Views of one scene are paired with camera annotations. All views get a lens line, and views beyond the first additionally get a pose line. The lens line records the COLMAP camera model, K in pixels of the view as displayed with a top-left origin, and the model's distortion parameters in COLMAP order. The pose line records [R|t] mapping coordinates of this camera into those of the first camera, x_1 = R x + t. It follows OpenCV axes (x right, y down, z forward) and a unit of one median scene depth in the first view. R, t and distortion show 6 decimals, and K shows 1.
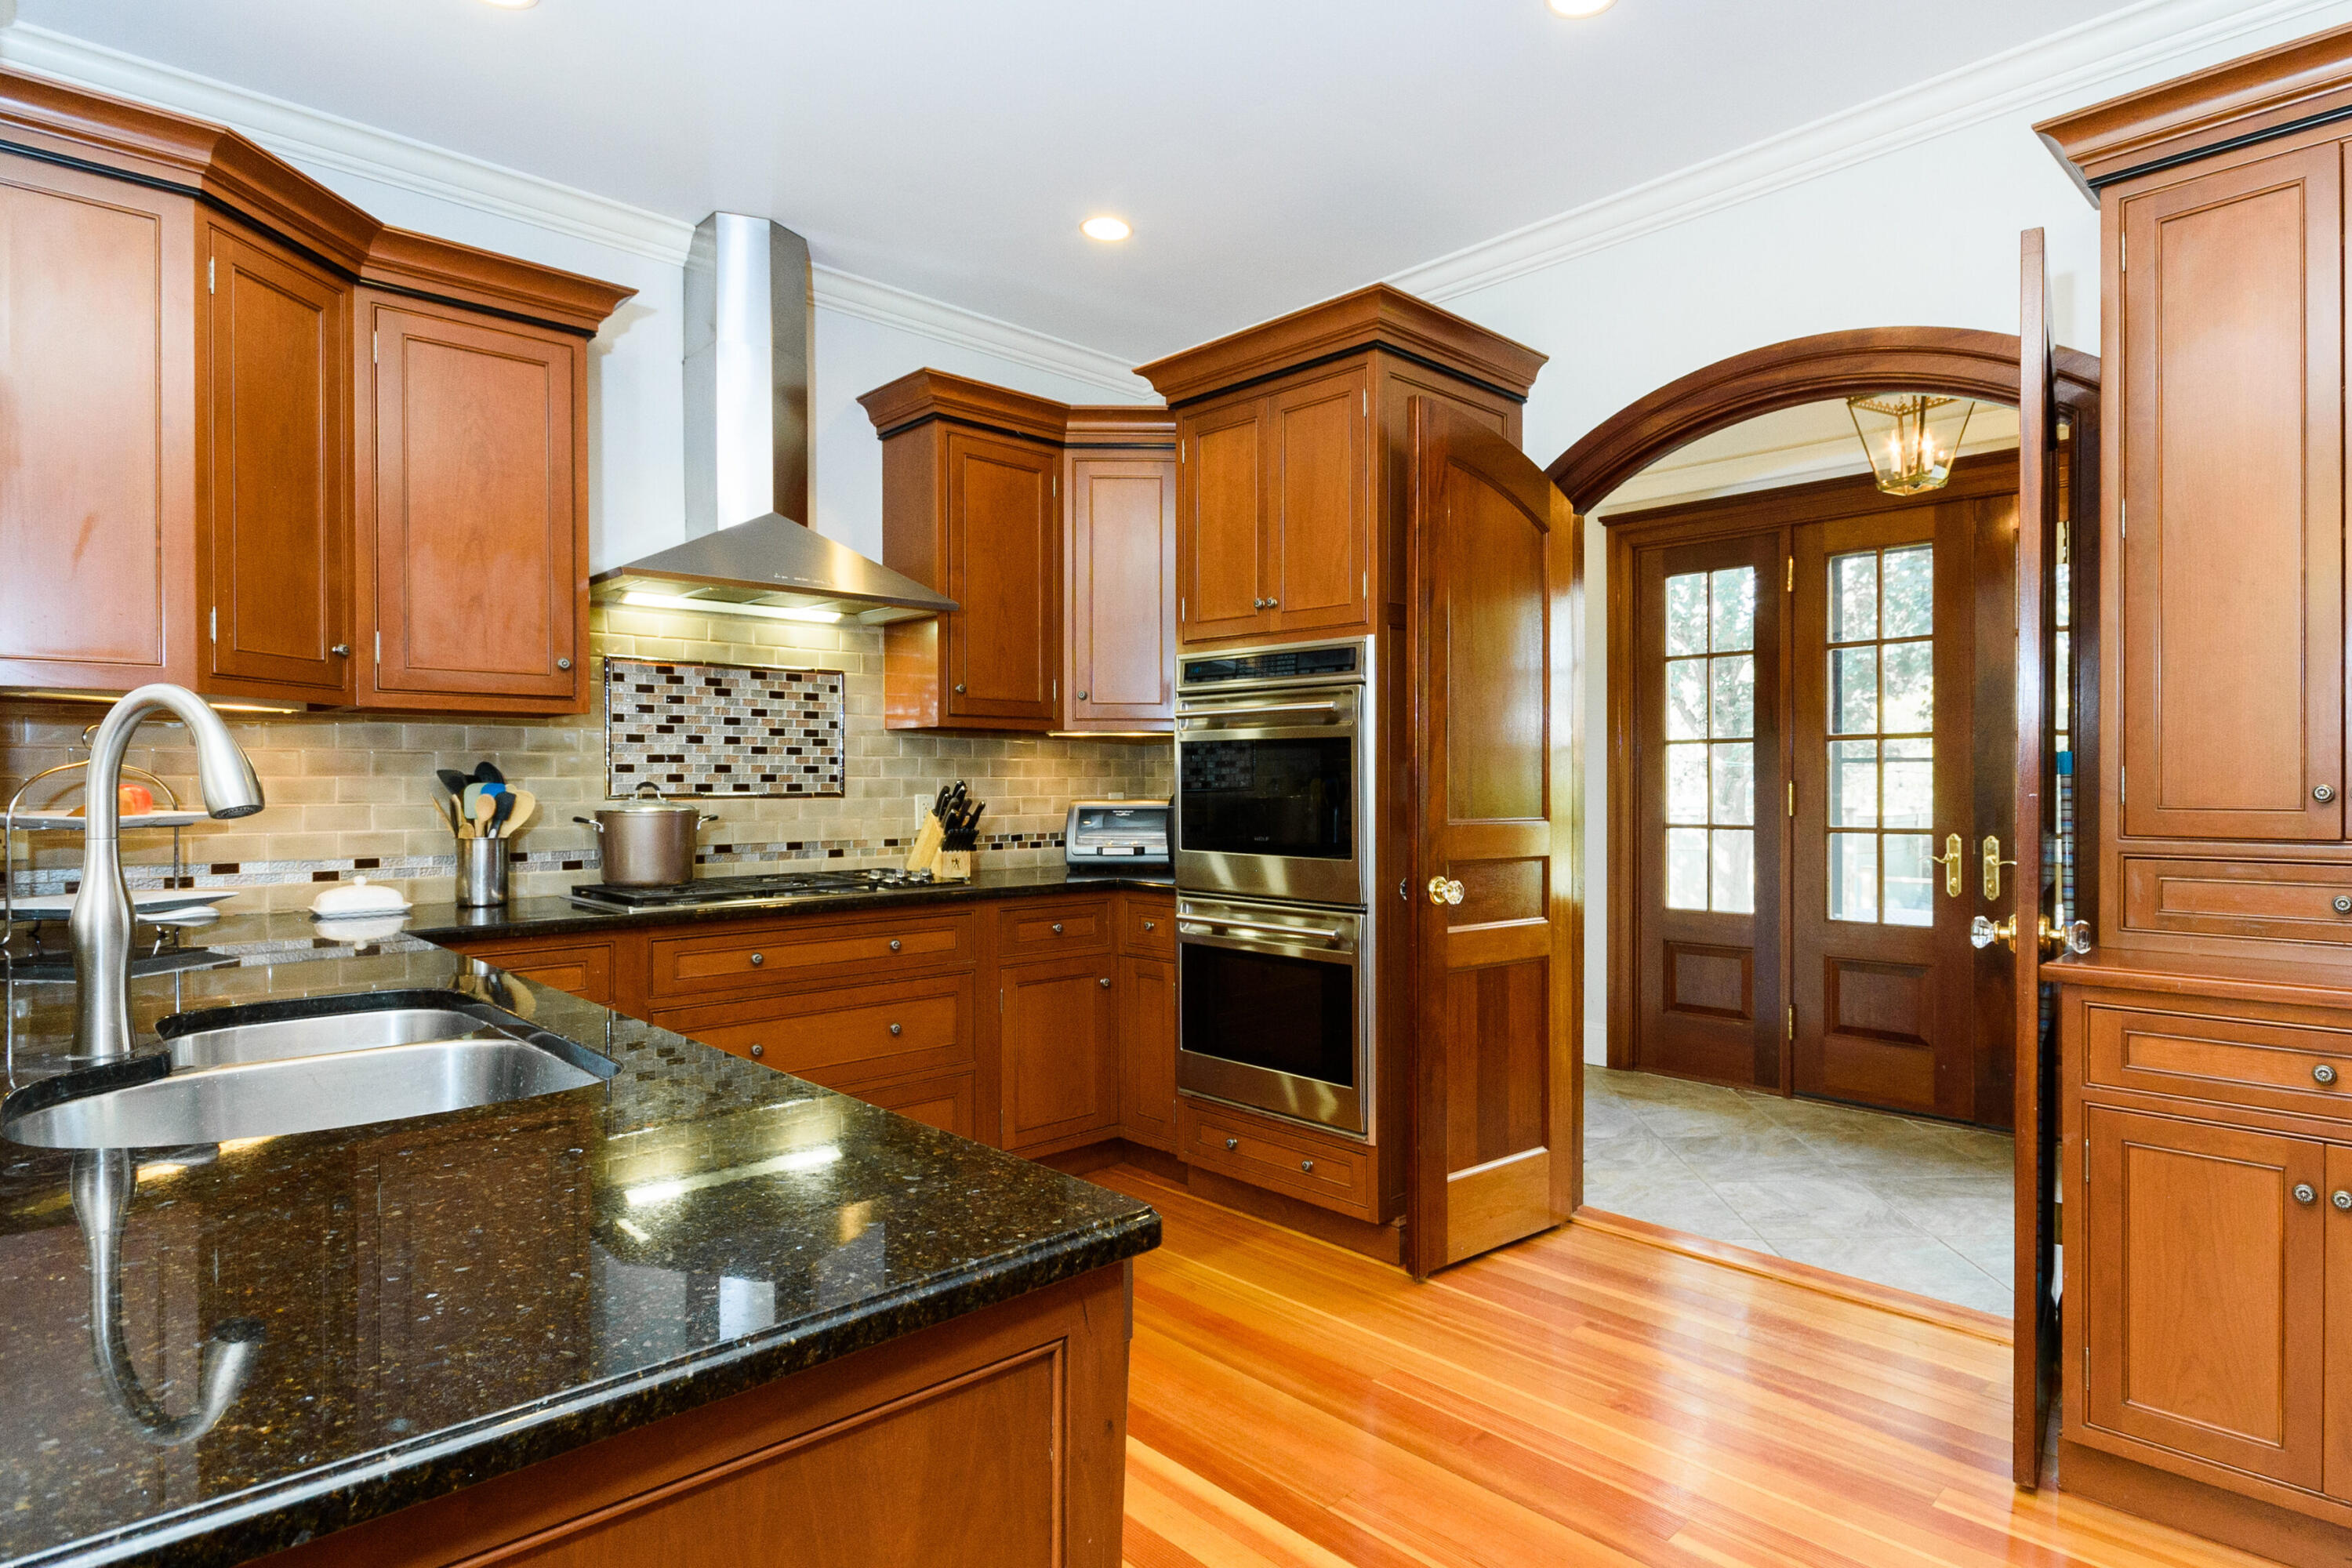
lens RADIAL K [[1274.0, 0, 1176.0], [0, 1274.0, 784.0], [0, 0, 1]] dist [-0.000977, -0.000700]
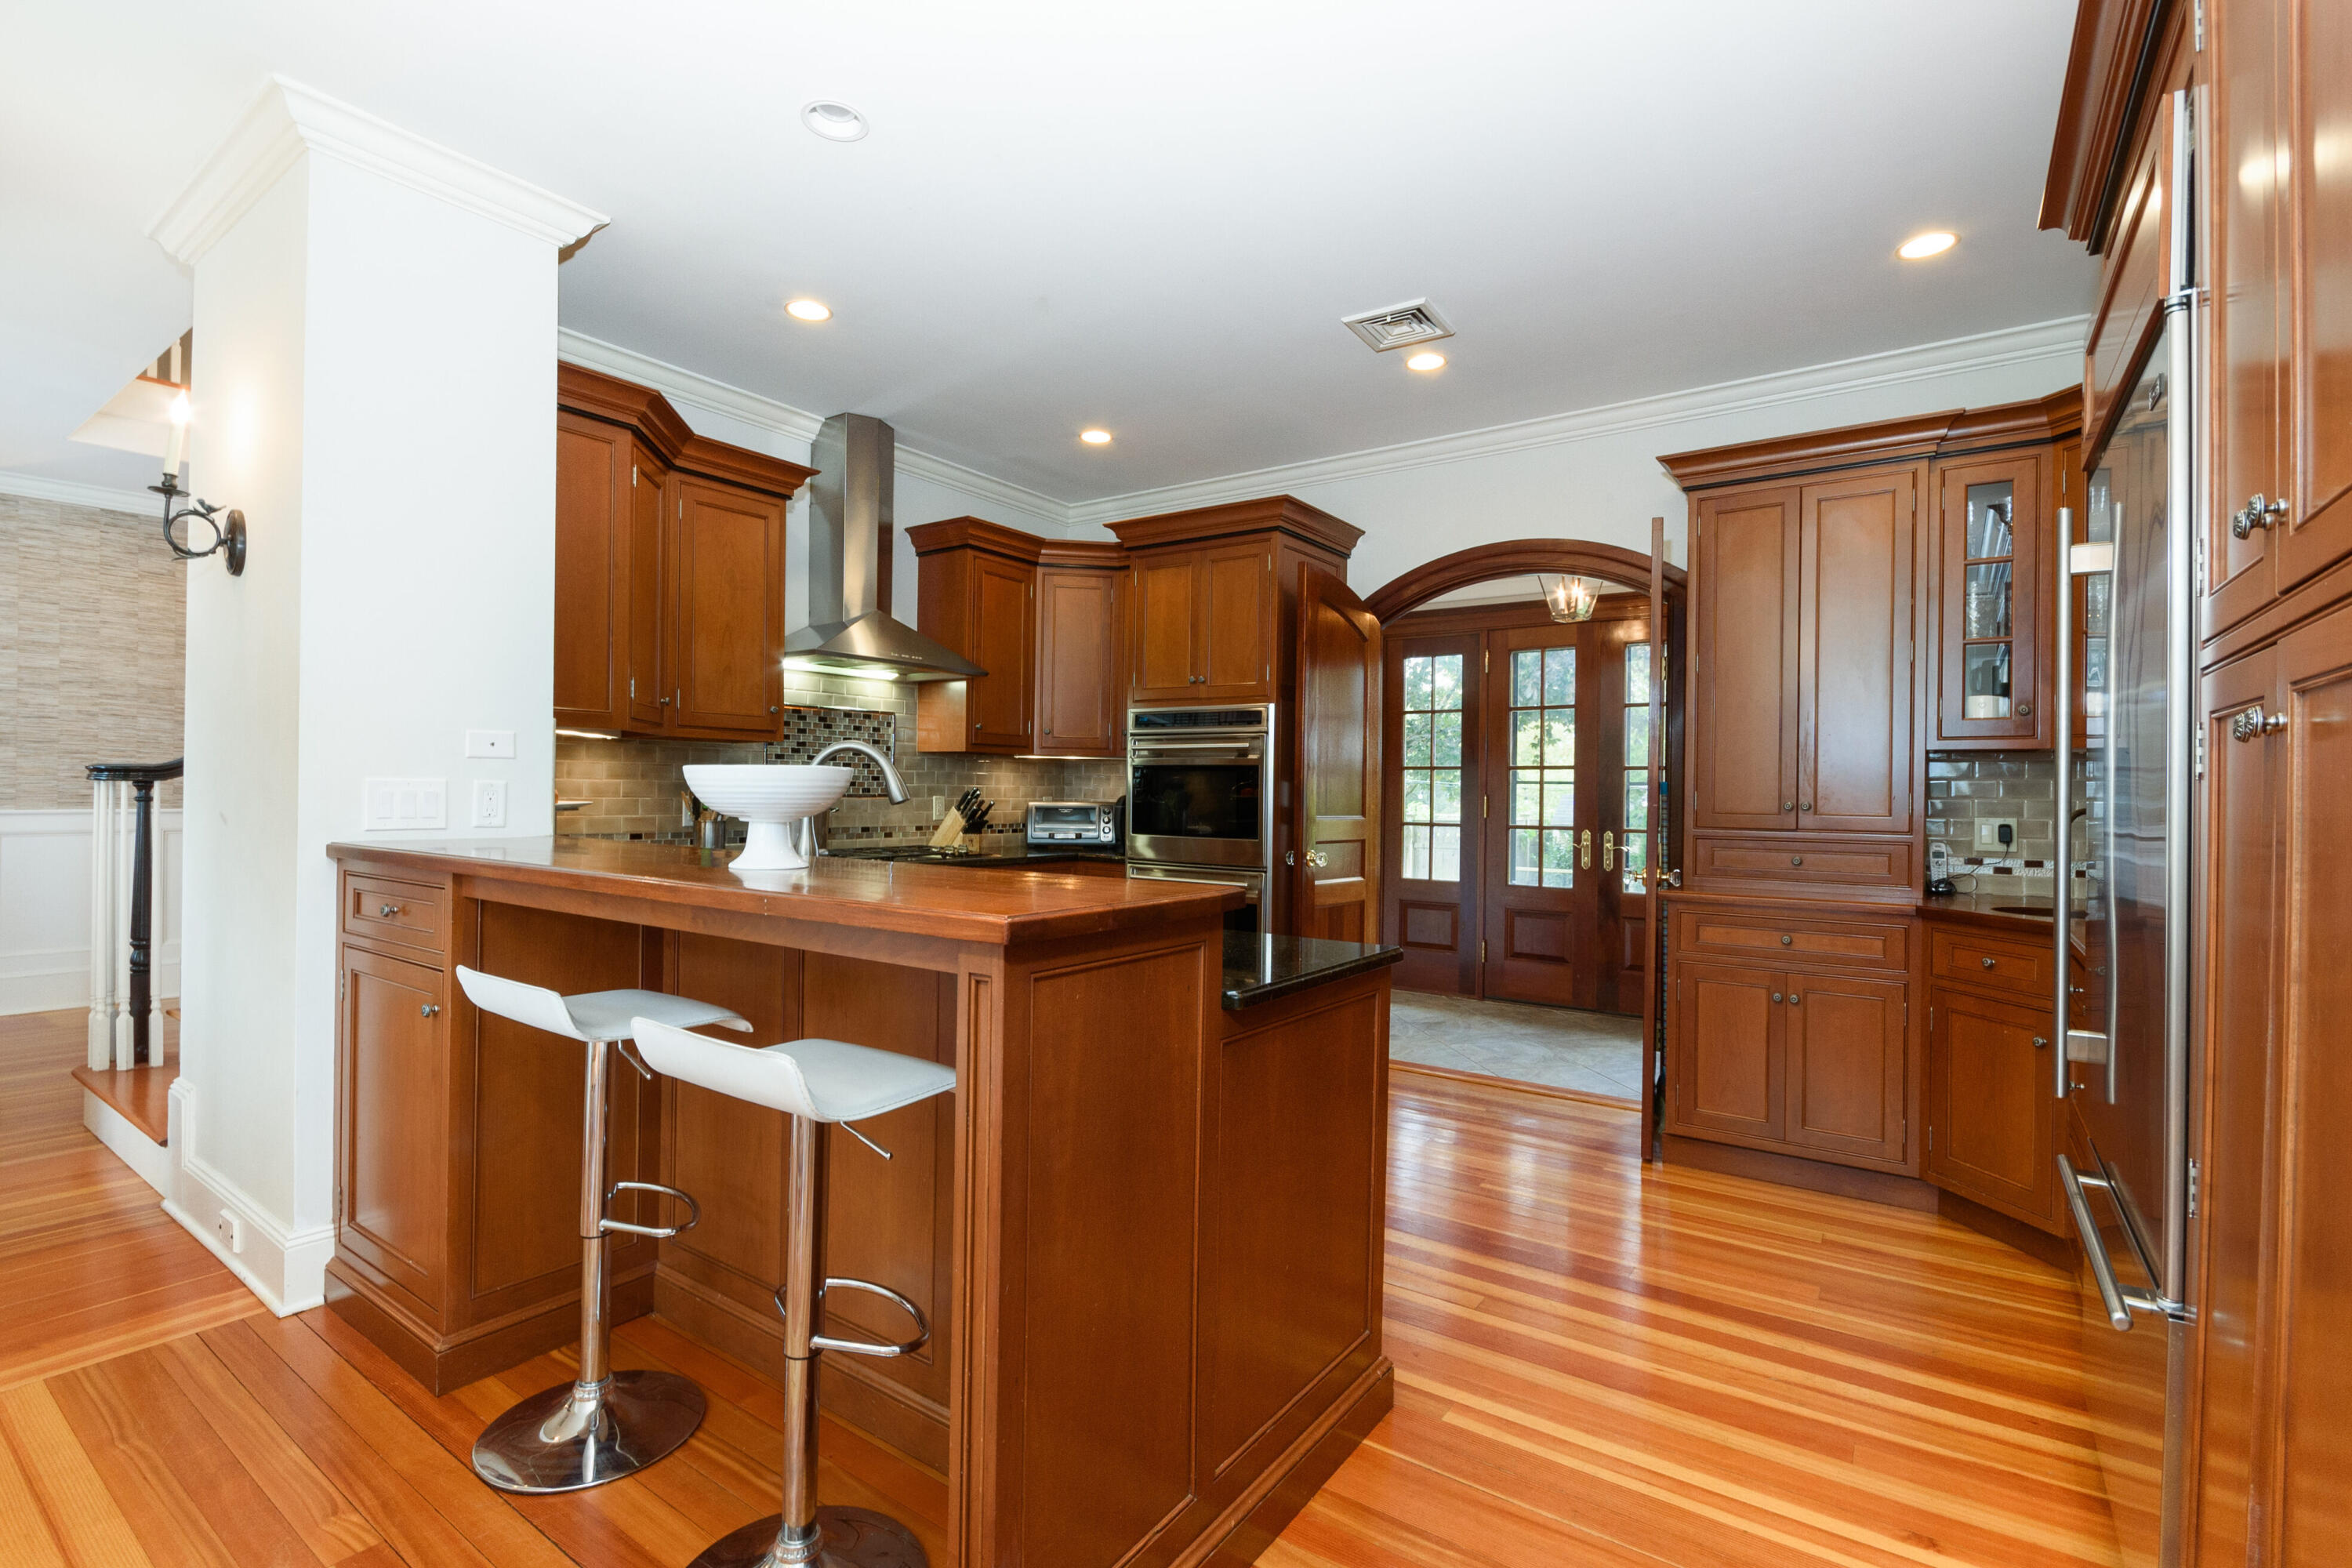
lens RADIAL K [[1105.9, 0, 1044.3], [0, 1105.9, 785.0], [0, 0, 1]] dist [-0.001380, -0.000232]
pose [[0.991588, 0.014693, 0.128597, -0.276162], [-0.014195, 0.999888, -0.004788, -0.000419], [-0.128653, 0.002922, 0.991685, -0.327447]]
